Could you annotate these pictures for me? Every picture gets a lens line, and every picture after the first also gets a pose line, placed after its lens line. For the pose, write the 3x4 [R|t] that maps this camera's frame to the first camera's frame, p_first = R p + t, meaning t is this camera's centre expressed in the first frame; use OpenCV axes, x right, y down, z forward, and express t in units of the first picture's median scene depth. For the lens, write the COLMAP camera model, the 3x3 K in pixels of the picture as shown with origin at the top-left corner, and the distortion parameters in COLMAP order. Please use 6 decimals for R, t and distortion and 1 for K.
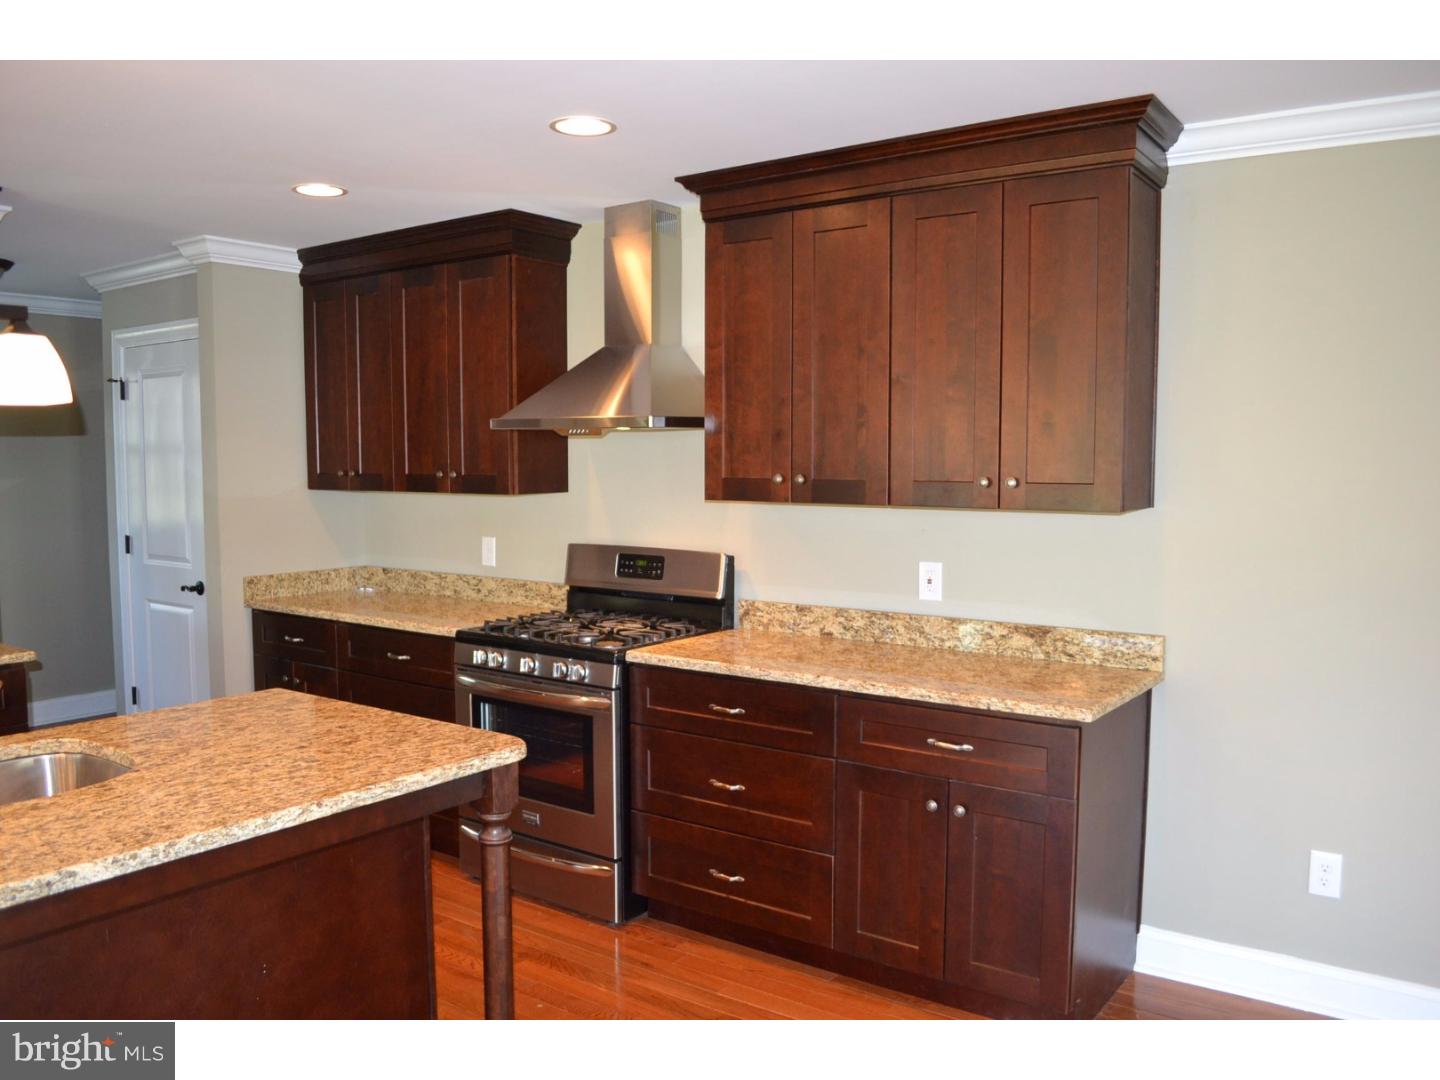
lens RADIAL K [[1147.1, 0, 712.4], [0, 1147.1, 551.0], [0, 0, 1]] dist [-0.079940, 0.006590]
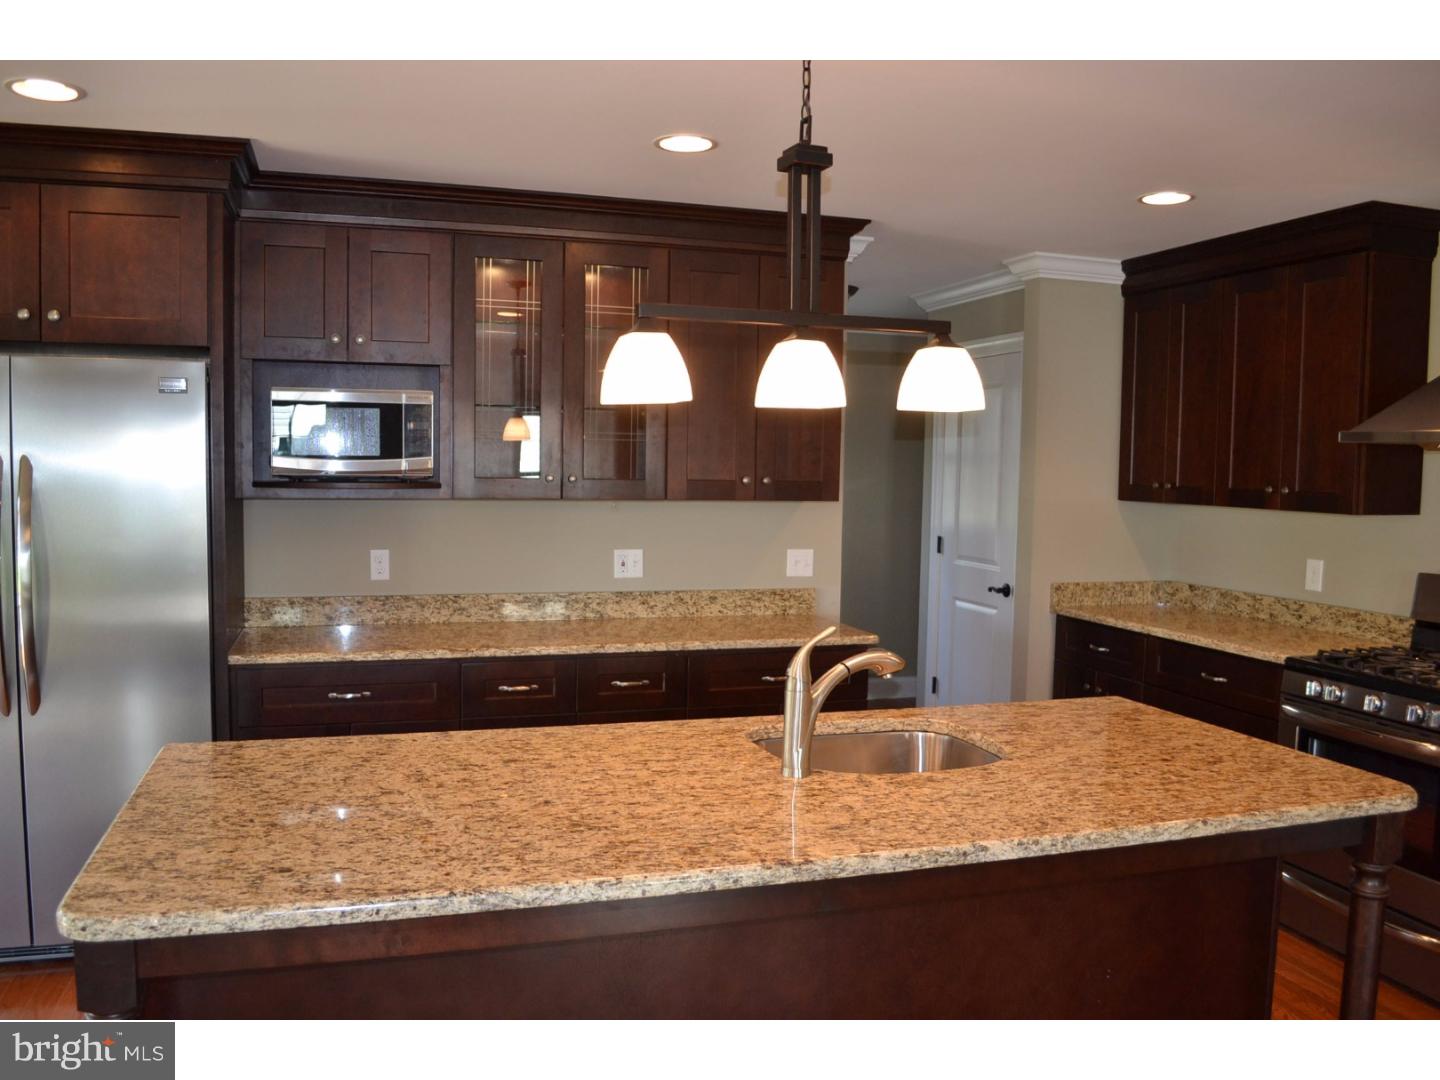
lens RADIAL K [[1147.1, 0, 712.4], [0, 1147.1, 551.0], [0, 0, 1]] dist [-0.079940, 0.006590]
pose [[0.804981, 0.058993, -0.590360, -0.070624], [-0.065648, 0.997791, 0.010192, 0.004920], [0.589657, 0.030552, 0.807076, -0.020398]]
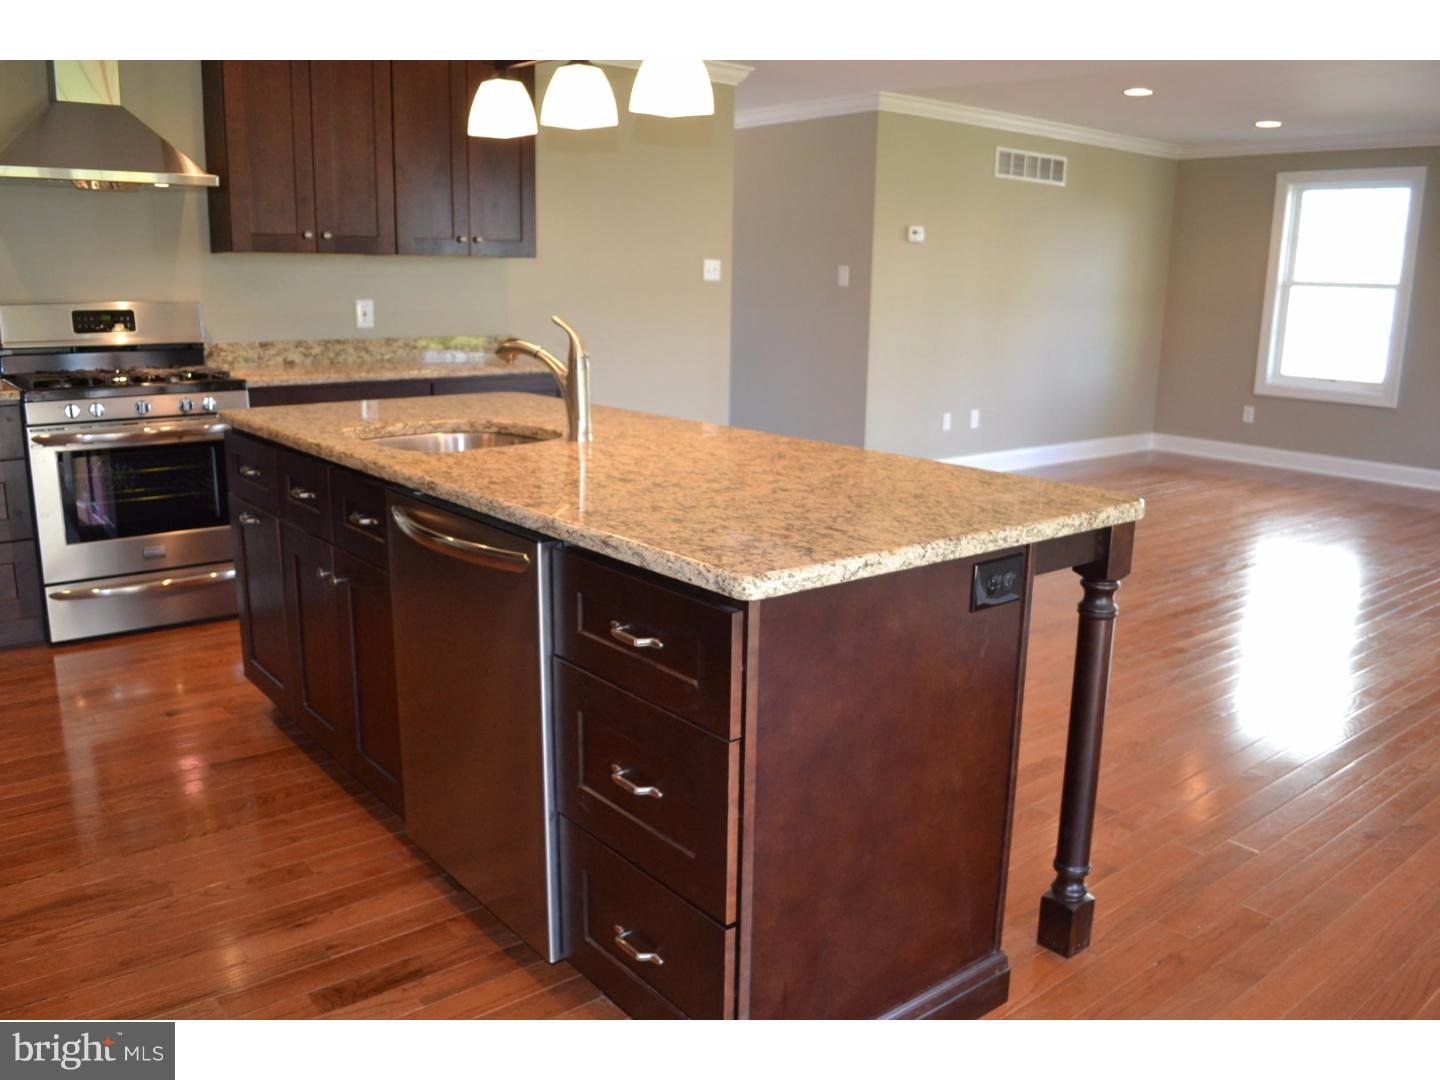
lens RADIAL K [[1147.1, 0, 712.4], [0, 1147.1, 551.0], [0, 0, 1]] dist [-0.079940, 0.006590]
pose [[0.264885, -0.217322, 0.939472, -1.051755], [0.063888, 0.976087, 0.207779, 0.047736], [-0.962161, 0.004984, 0.272435, 0.212065]]
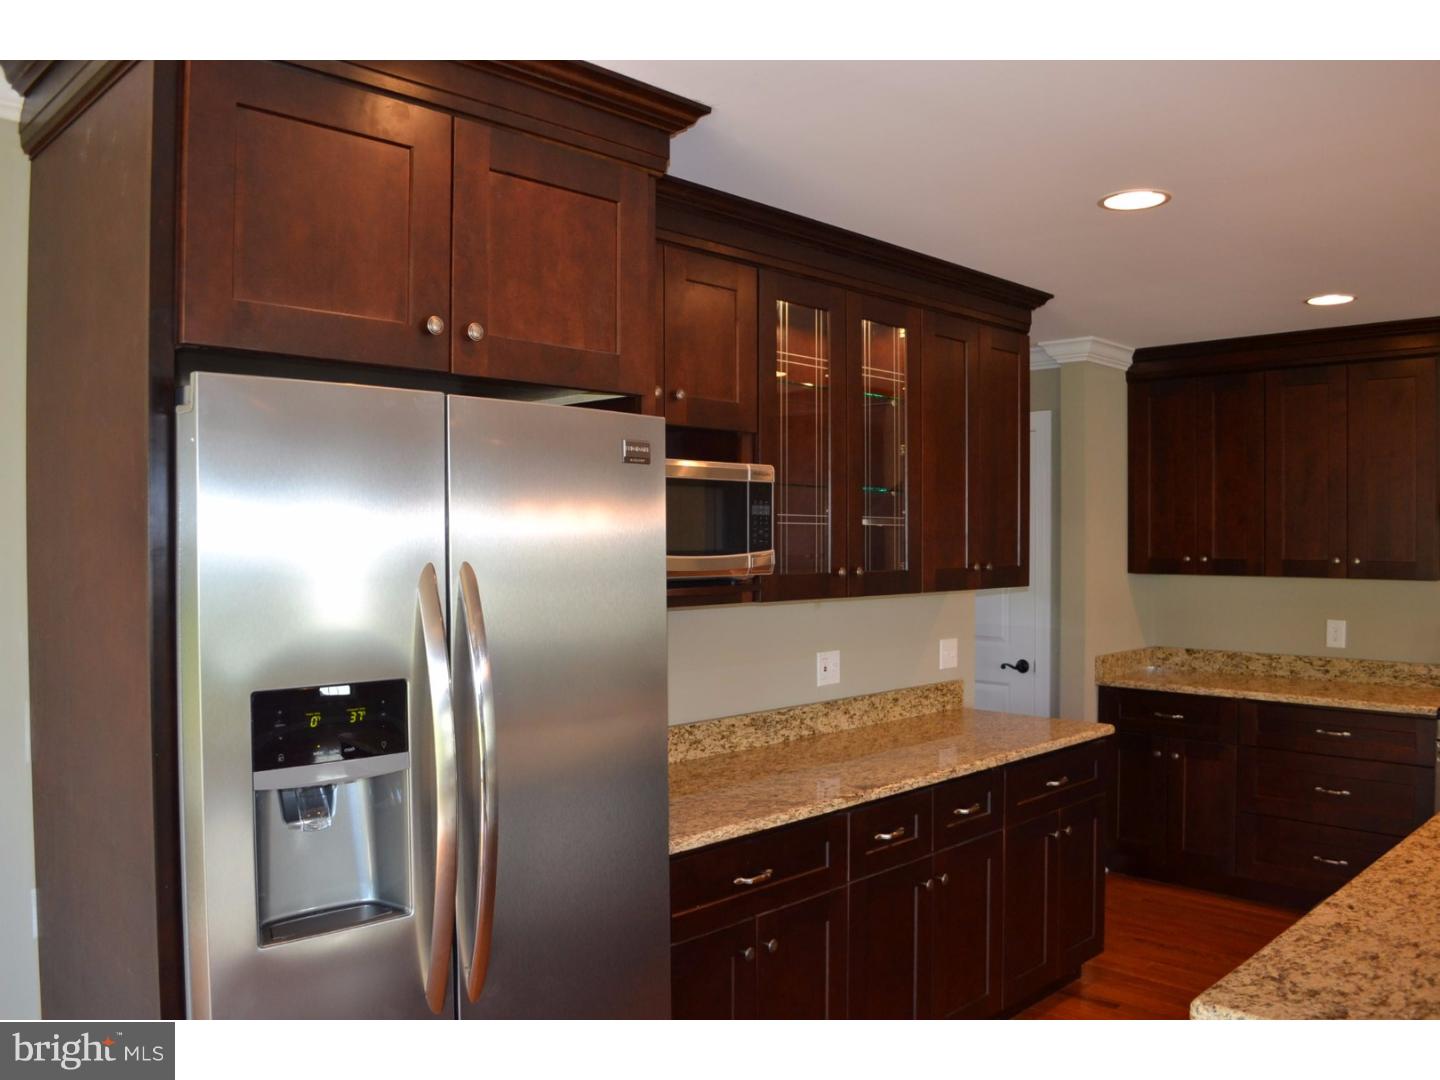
lens RADIAL K [[1147.1, 0, 712.4], [0, 1147.1, 551.0], [0, 0, 1]] dist [-0.079940, 0.006590]
pose [[0.988251, 0.002181, -0.152826, -0.793282], [-0.012861, 0.997539, -0.068930, 0.003682], [0.152300, 0.070085, 0.985846, -0.135398]]
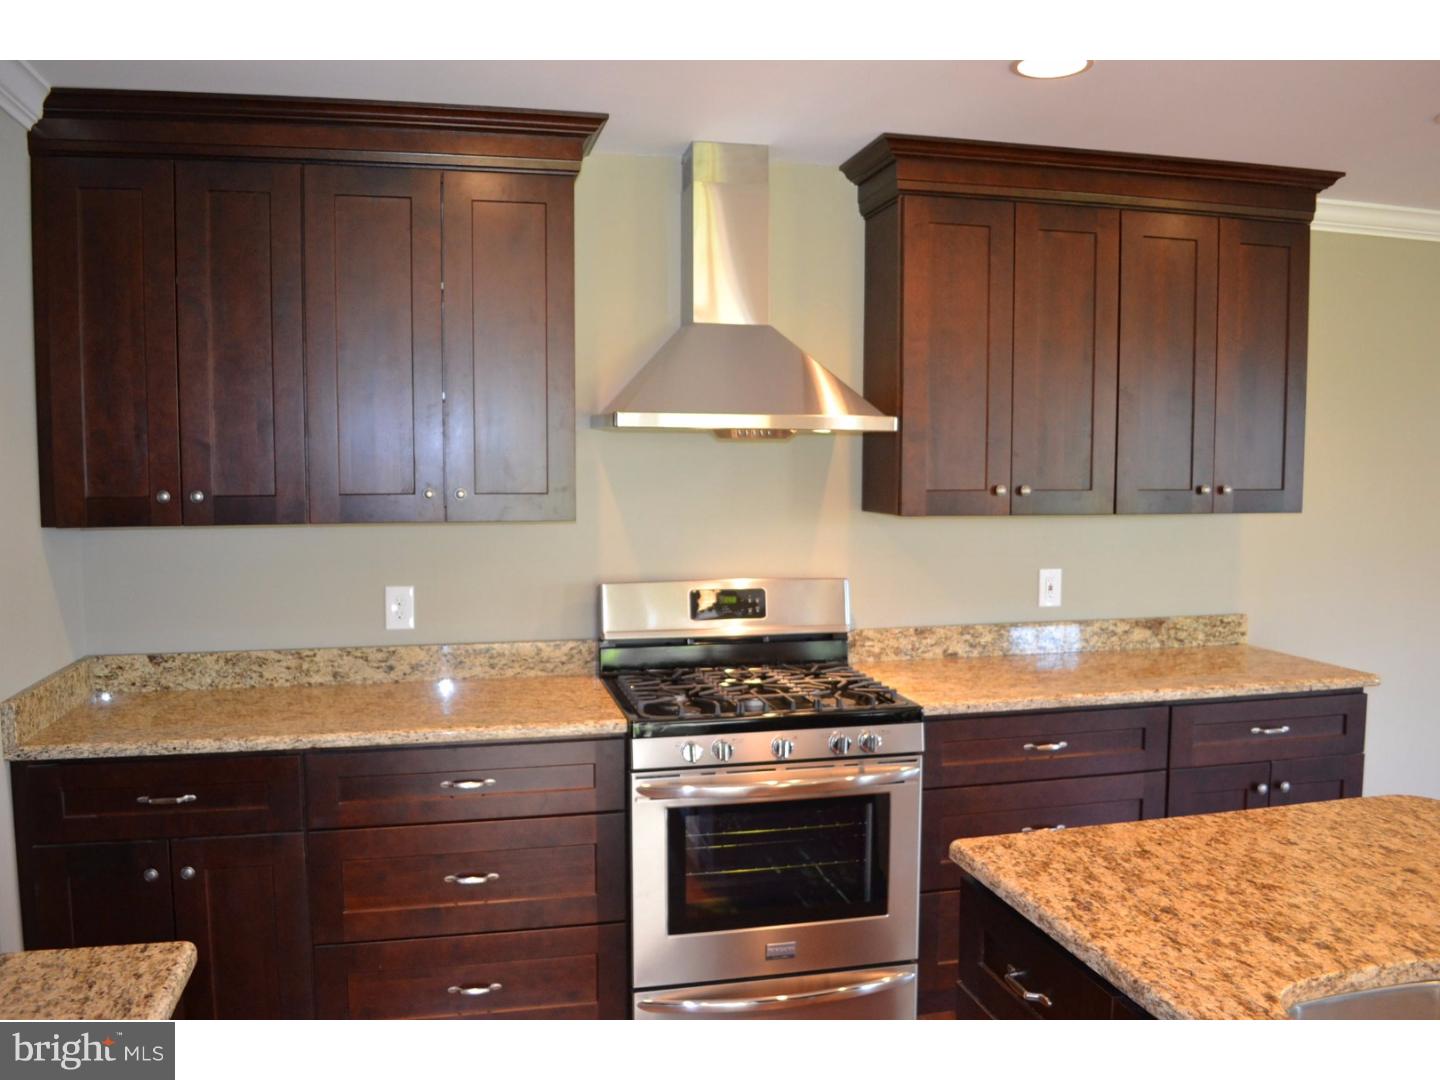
lens RADIAL K [[1147.1, 0, 712.4], [0, 1147.1, 551.0], [0, 0, 1]] dist [-0.079940, 0.006590]
pose [[0.650121, -0.060841, 0.757391, -0.761137], [0.062113, 0.997708, 0.026830, -0.051429], [-0.757288, 0.029601, 0.652410, 0.559626]]
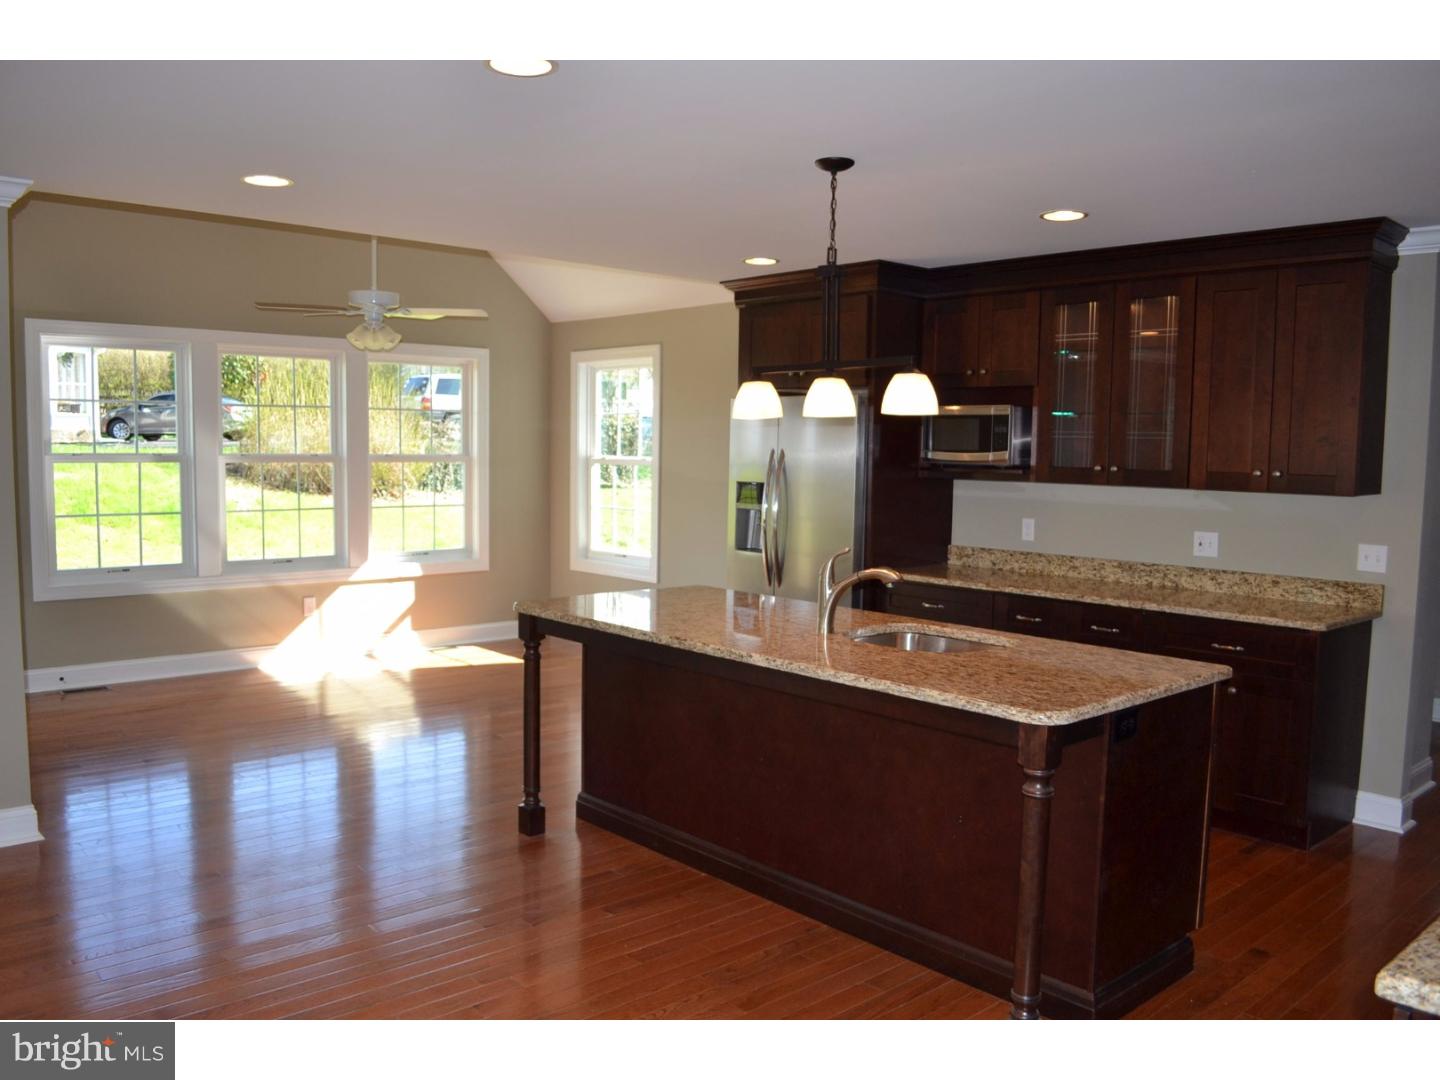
lens RADIAL K [[1147.1, 0, 712.4], [0, 1147.1, 551.0], [0, 0, 1]] dist [-0.079940, 0.006590]
pose [[-0.210195, 0.085737, -0.973893, 0.620114], [-0.095737, 0.989555, 0.107778, -0.046658], [0.972961, 0.115892, -0.199791, 0.585680]]
